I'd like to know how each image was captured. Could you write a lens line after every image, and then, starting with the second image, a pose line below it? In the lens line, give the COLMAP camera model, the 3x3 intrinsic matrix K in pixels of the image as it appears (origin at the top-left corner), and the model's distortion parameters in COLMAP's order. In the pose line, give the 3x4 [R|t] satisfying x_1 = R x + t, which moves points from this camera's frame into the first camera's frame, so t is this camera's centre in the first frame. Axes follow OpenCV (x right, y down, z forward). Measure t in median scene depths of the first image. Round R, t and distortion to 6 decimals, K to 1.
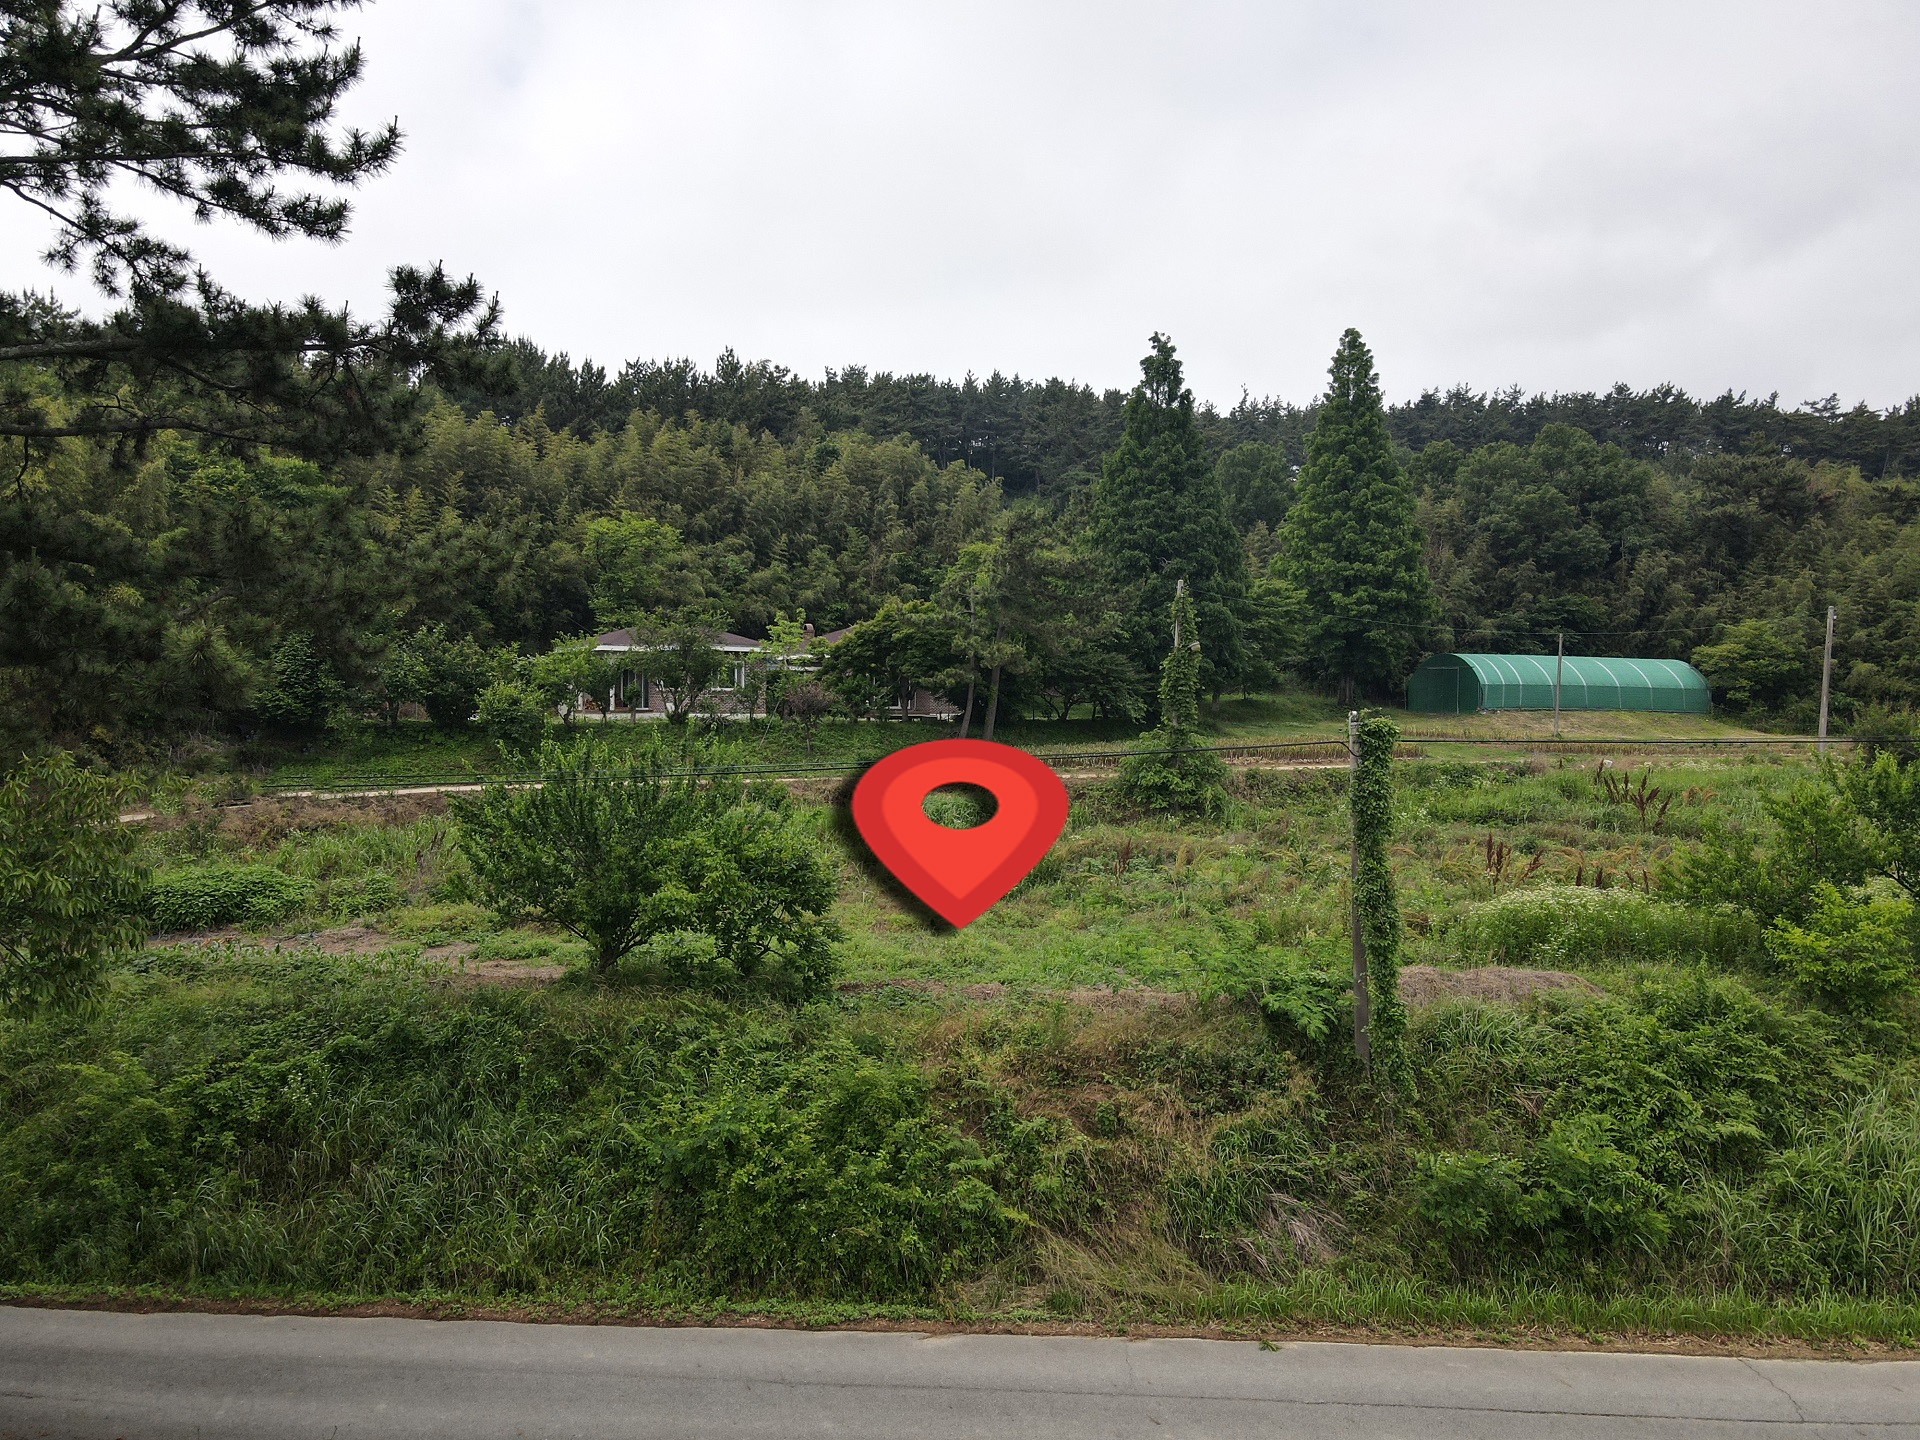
lens RADIAL K [[1406.6, 0, 959.4], [0, 1406.6, 777.5], [0, 0, 1]] dist [0.069163, -0.076841]
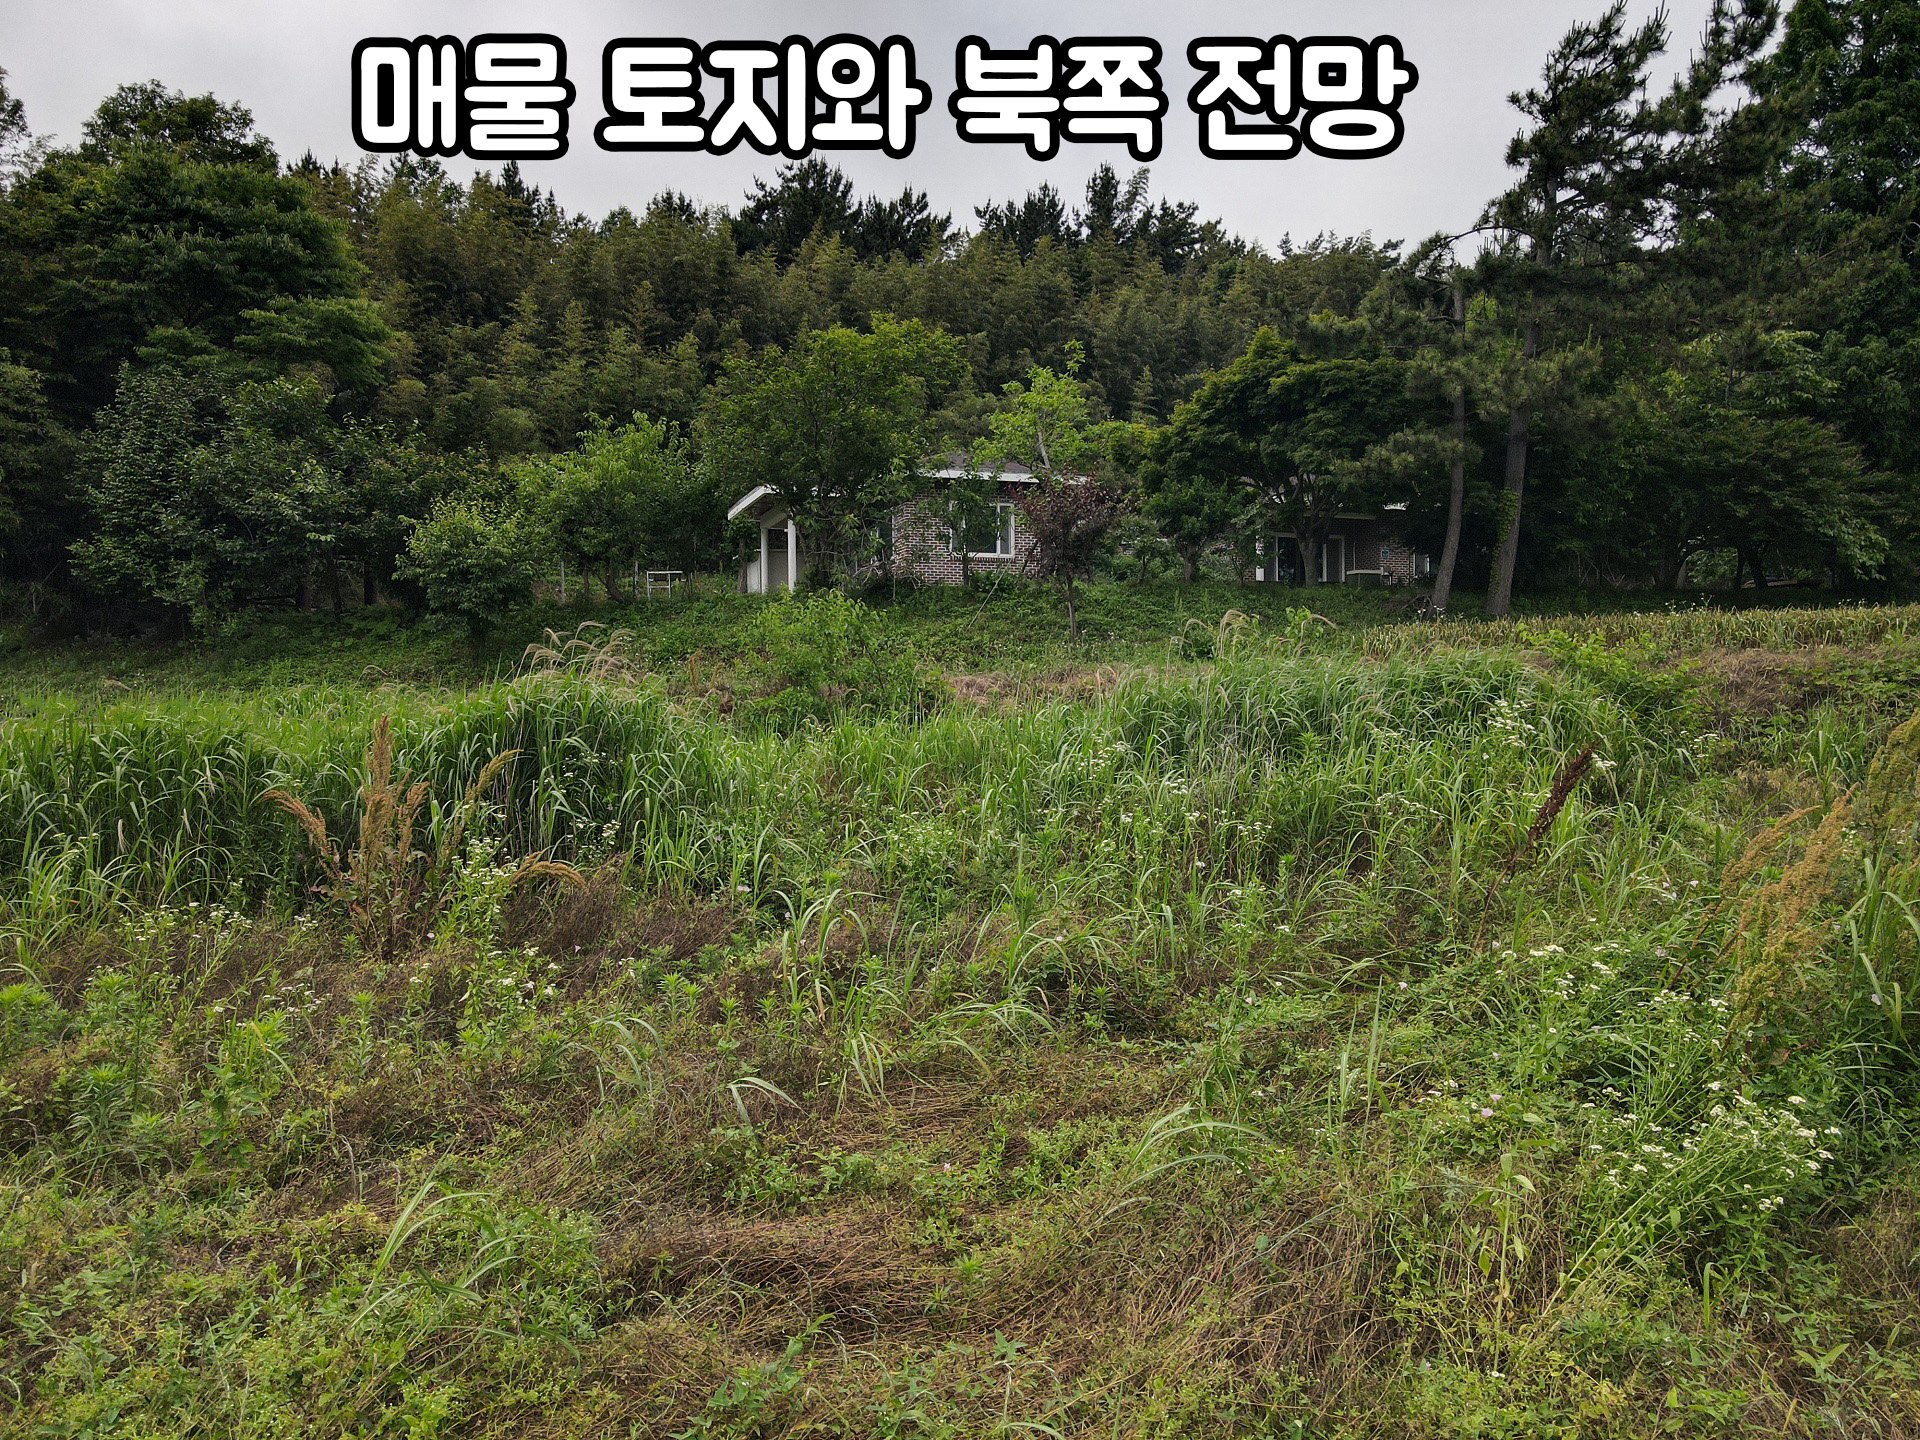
lens RADIAL K [[1406.6, 0, 959.4], [0, 1406.6, 777.5], [0, 0, 1]] dist [0.069163, -0.076841]
pose [[0.943691, -0.004382, -0.330799, 0.008260], [-0.002086, 0.999814, -0.019193, 0.035698], [0.330821, 0.018803, 0.943506, 0.536855]]
